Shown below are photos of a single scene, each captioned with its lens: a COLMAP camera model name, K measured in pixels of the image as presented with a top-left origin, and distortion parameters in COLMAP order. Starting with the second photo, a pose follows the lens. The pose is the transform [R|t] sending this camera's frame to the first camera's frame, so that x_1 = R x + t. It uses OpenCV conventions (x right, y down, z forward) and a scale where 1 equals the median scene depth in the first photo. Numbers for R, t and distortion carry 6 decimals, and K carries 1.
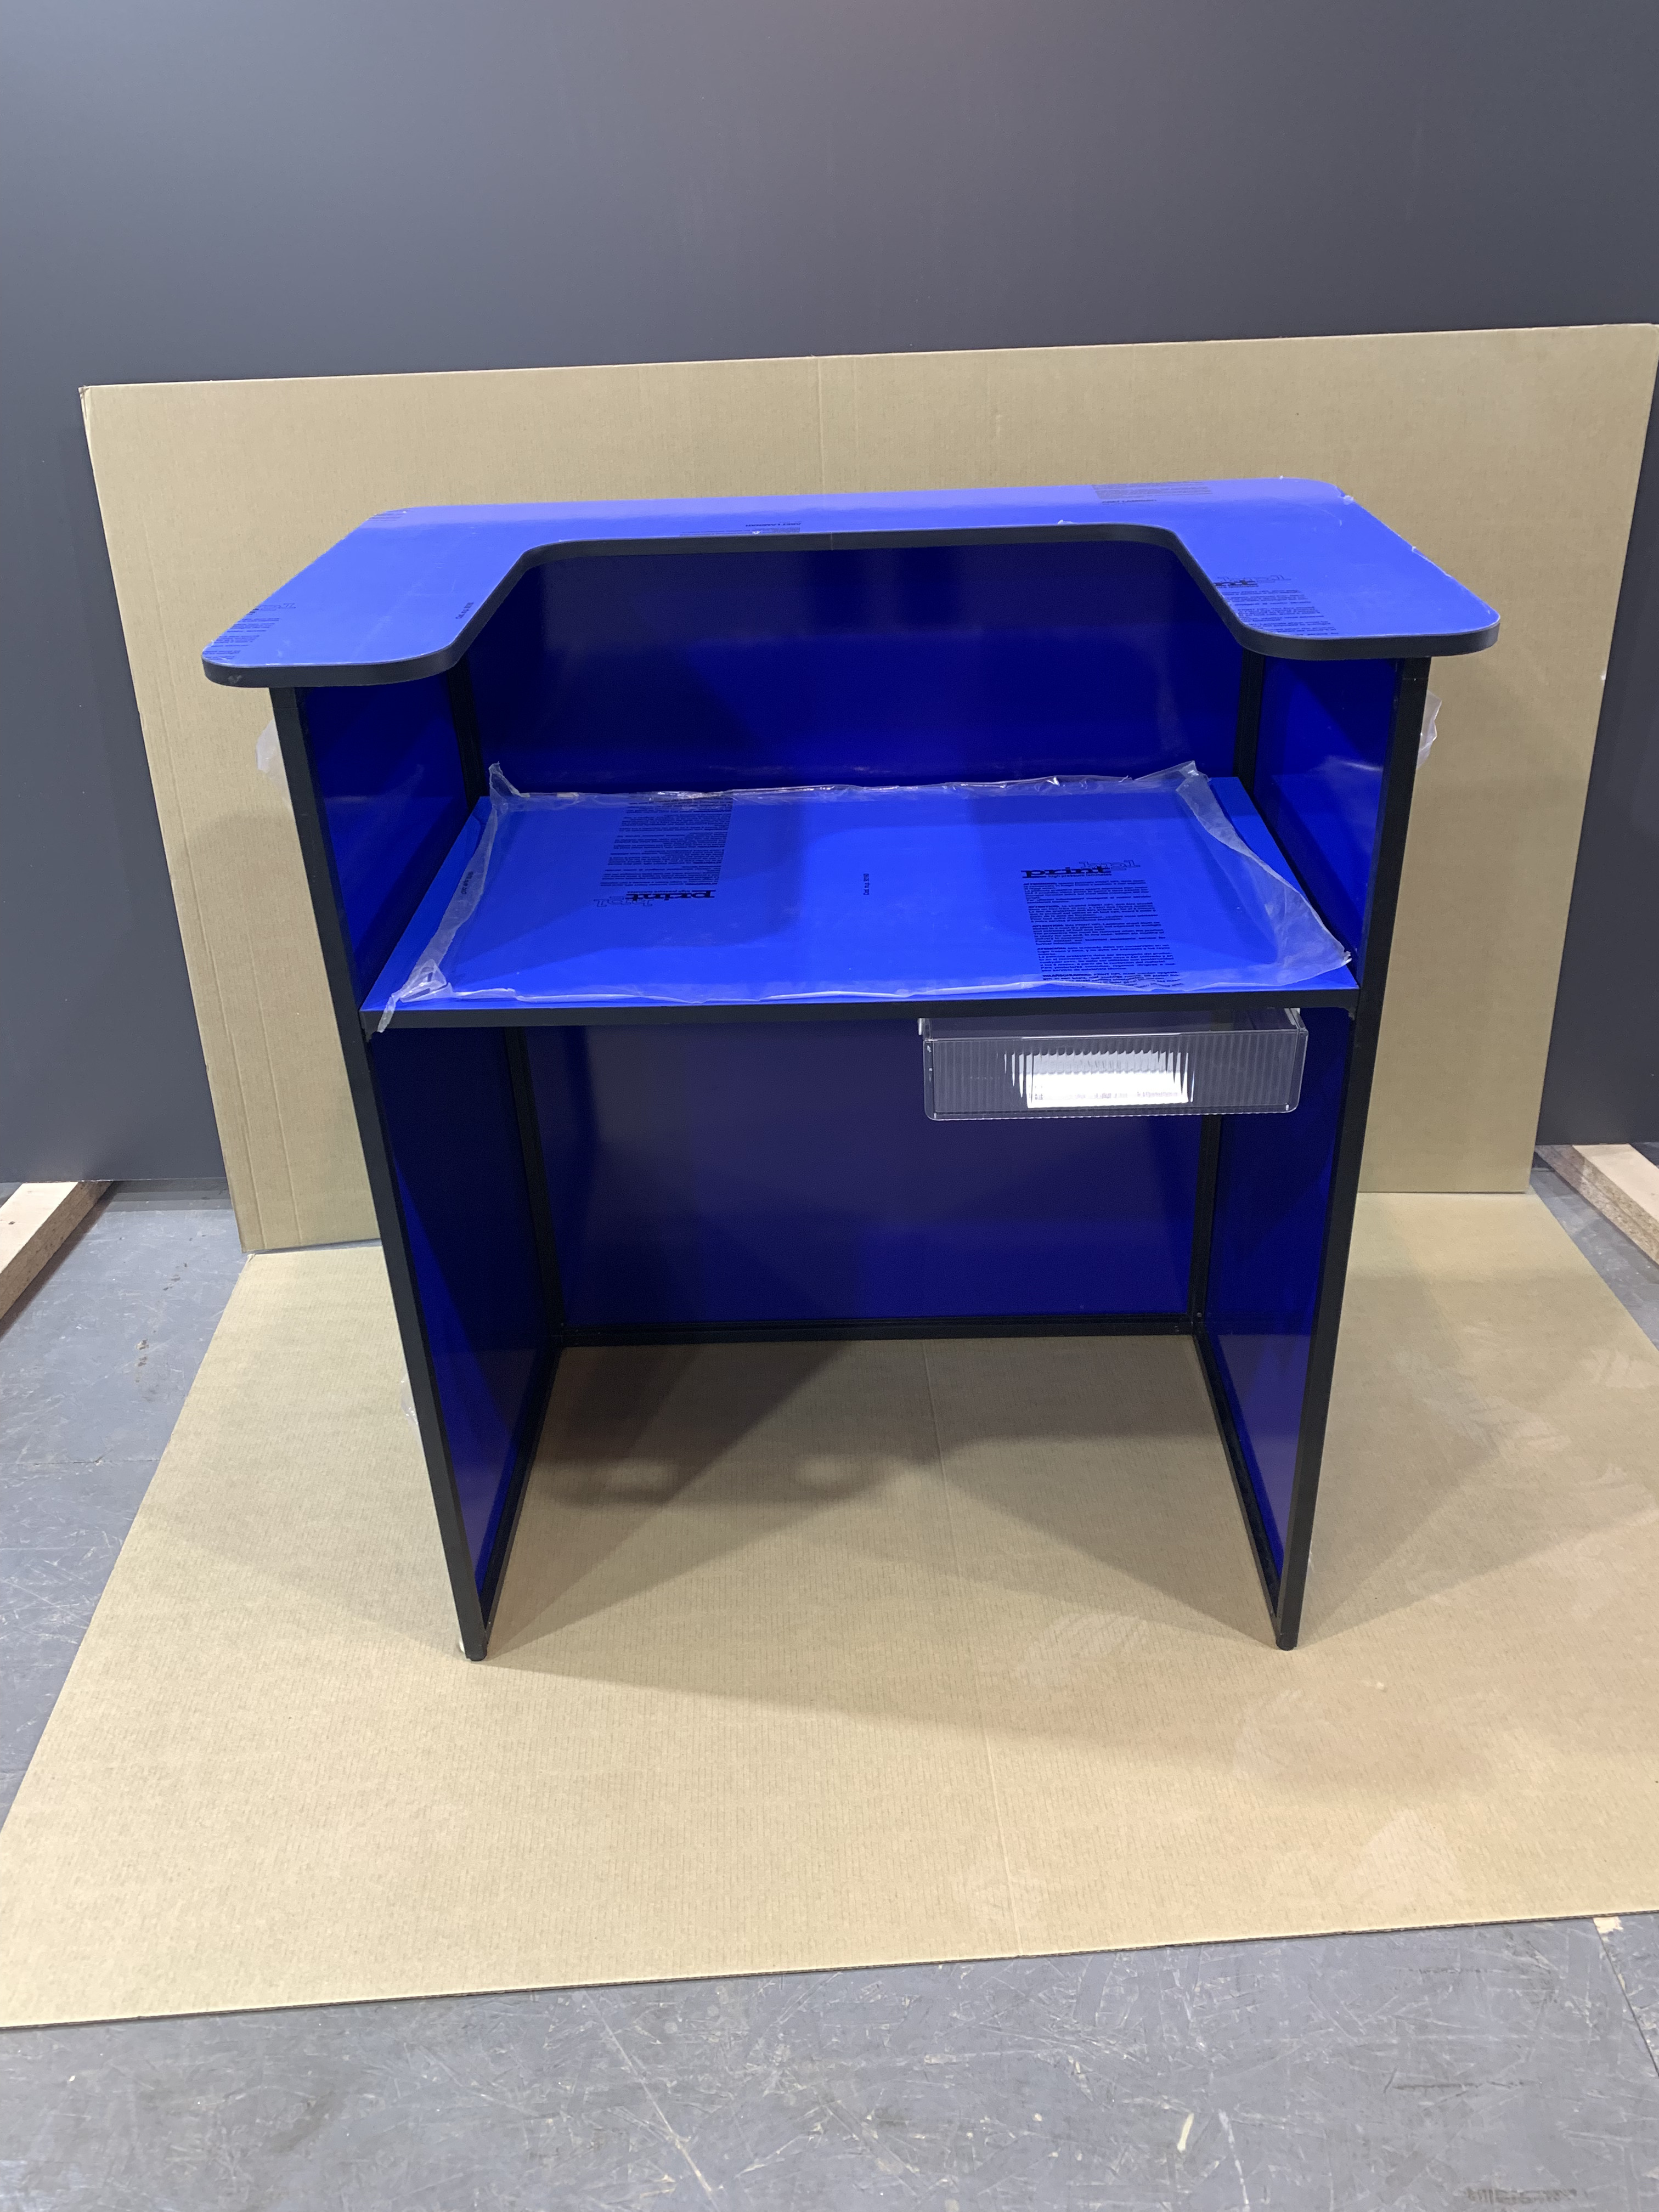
lens RADIAL K [[1703.1, 0, 856.1], [0, 1703.1, 1149.5], [0, 0, 1]] dist [0.011189, -0.009721]
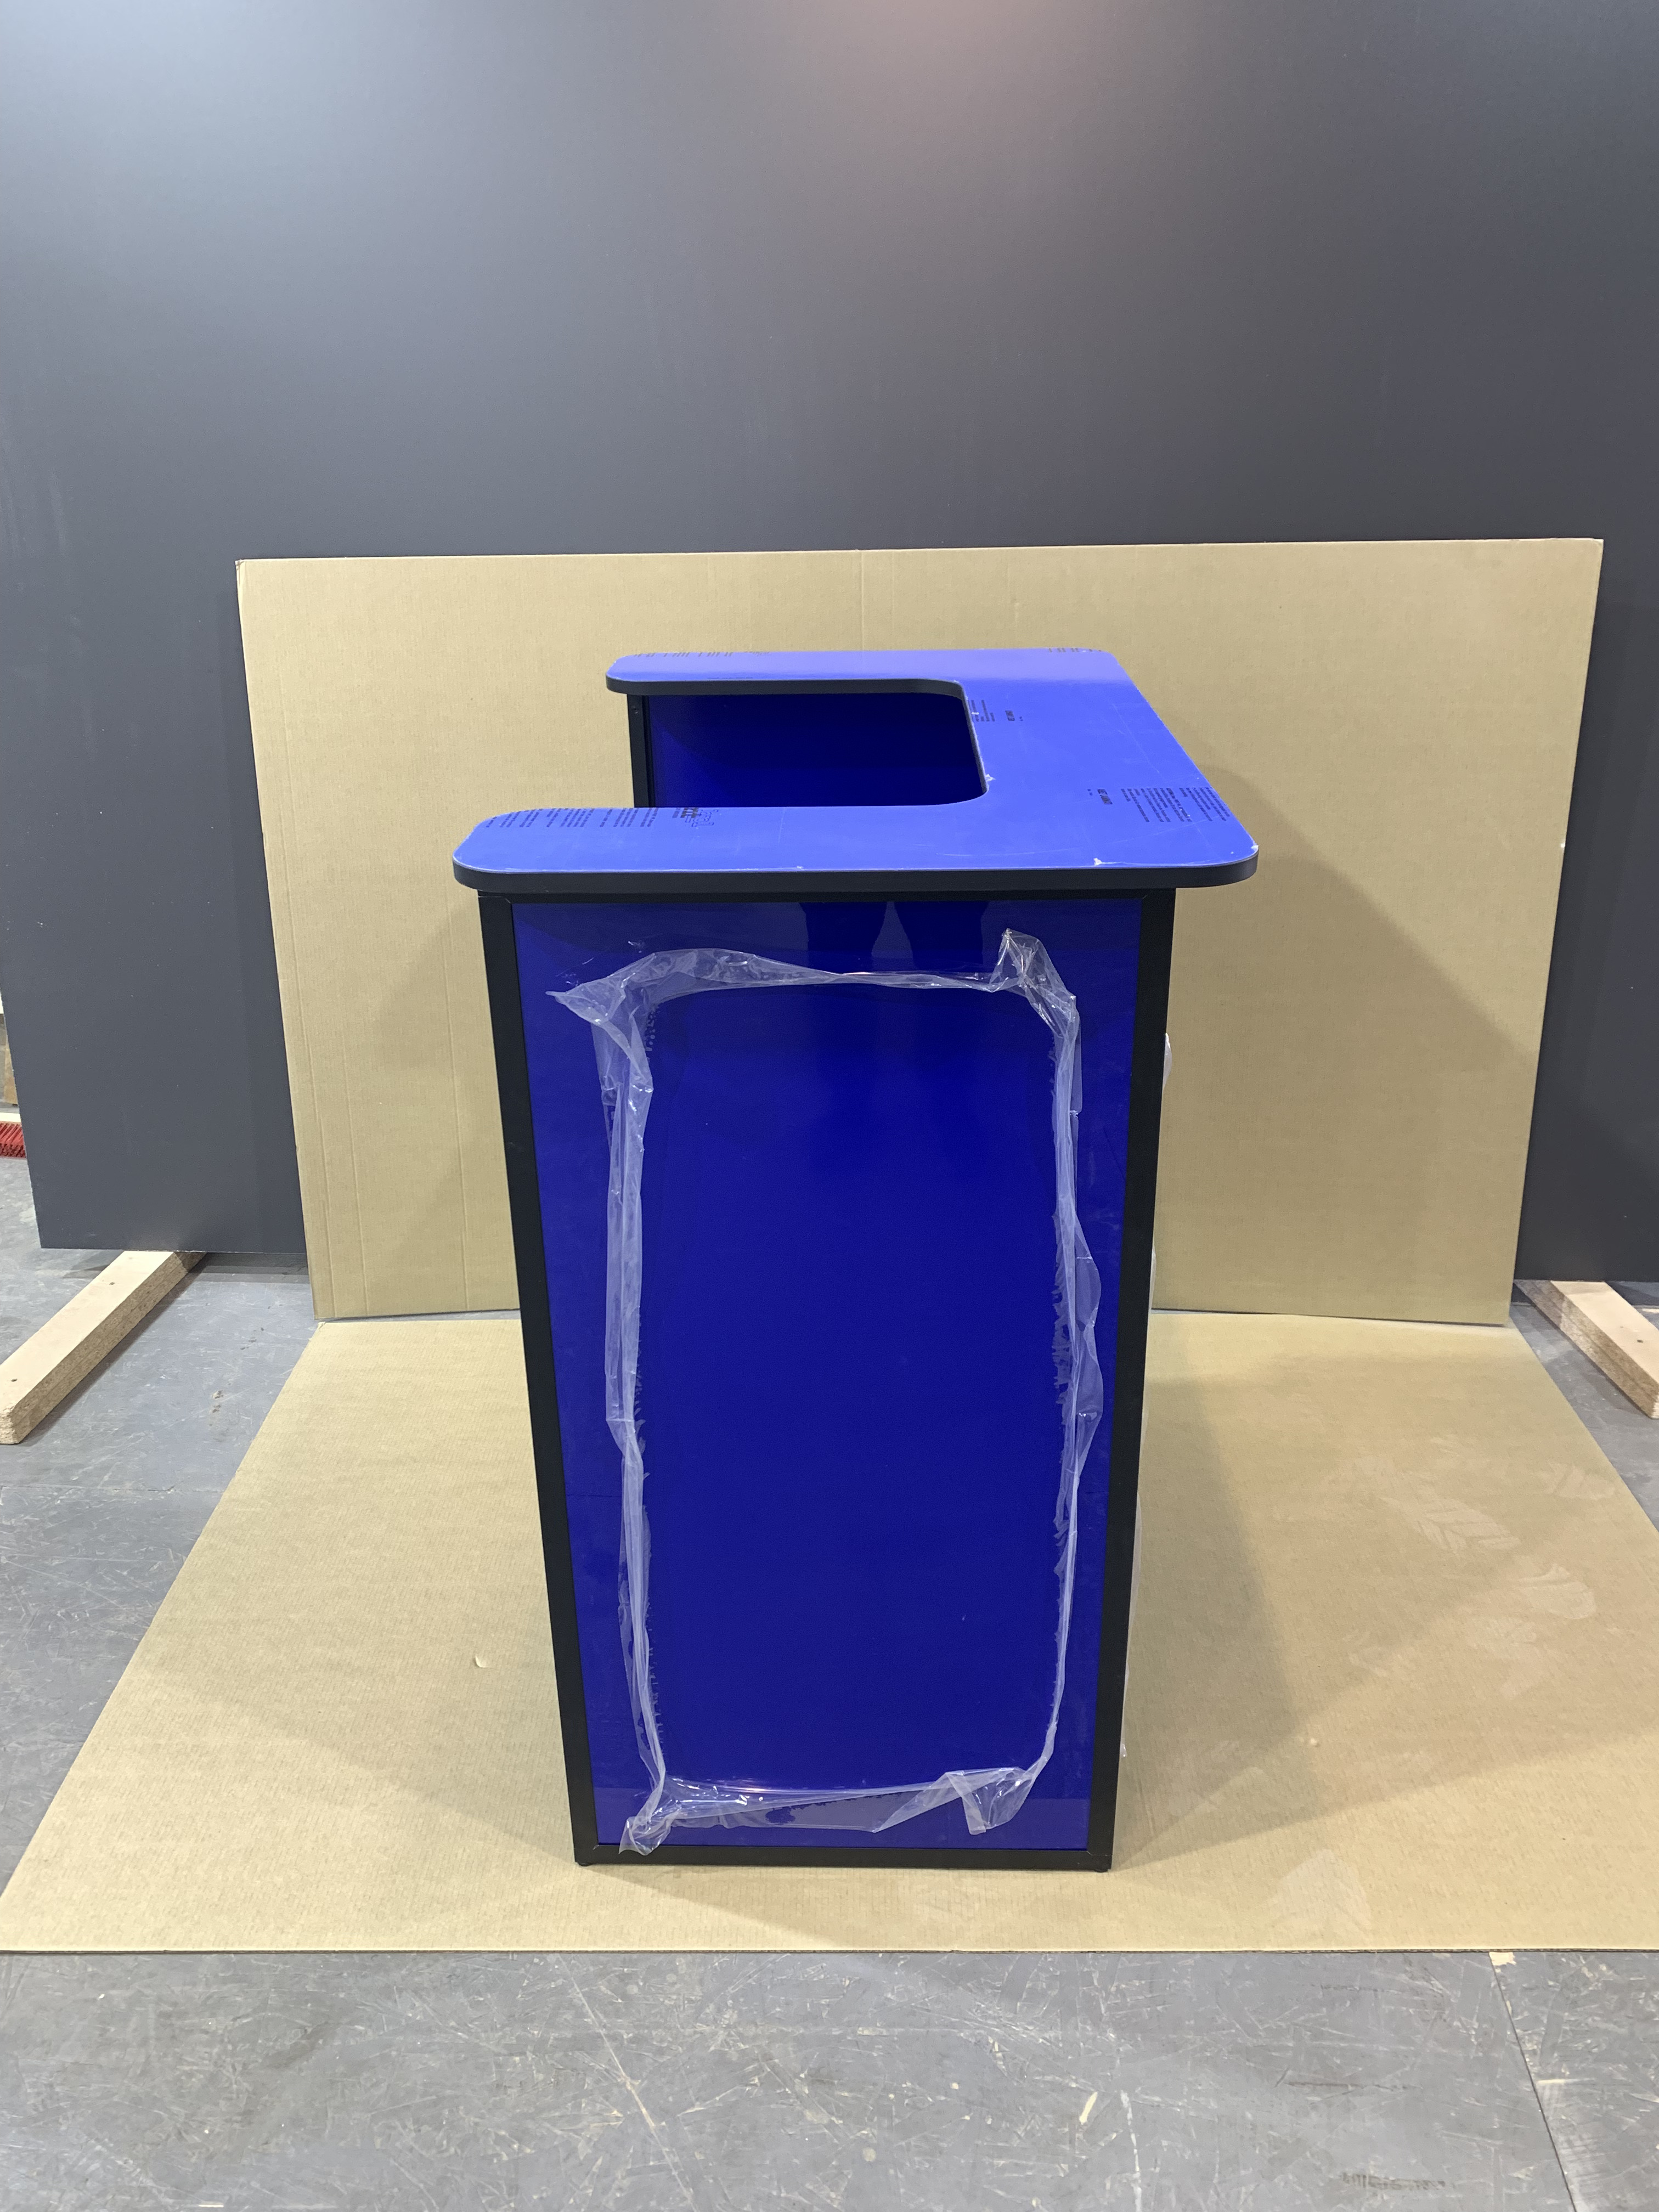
lens RADIAL K [[1703.1, 0, 838.9], [0, 1703.1, 1141.8], [0, 0, 1]] dist [0.011189, -0.009721]
pose [[0.997285, 0.043483, -0.059424, 0.058933], [-0.049571, 0.993220, -0.105149, 0.069428], [0.054449, 0.107809, 0.992679, -0.131796]]
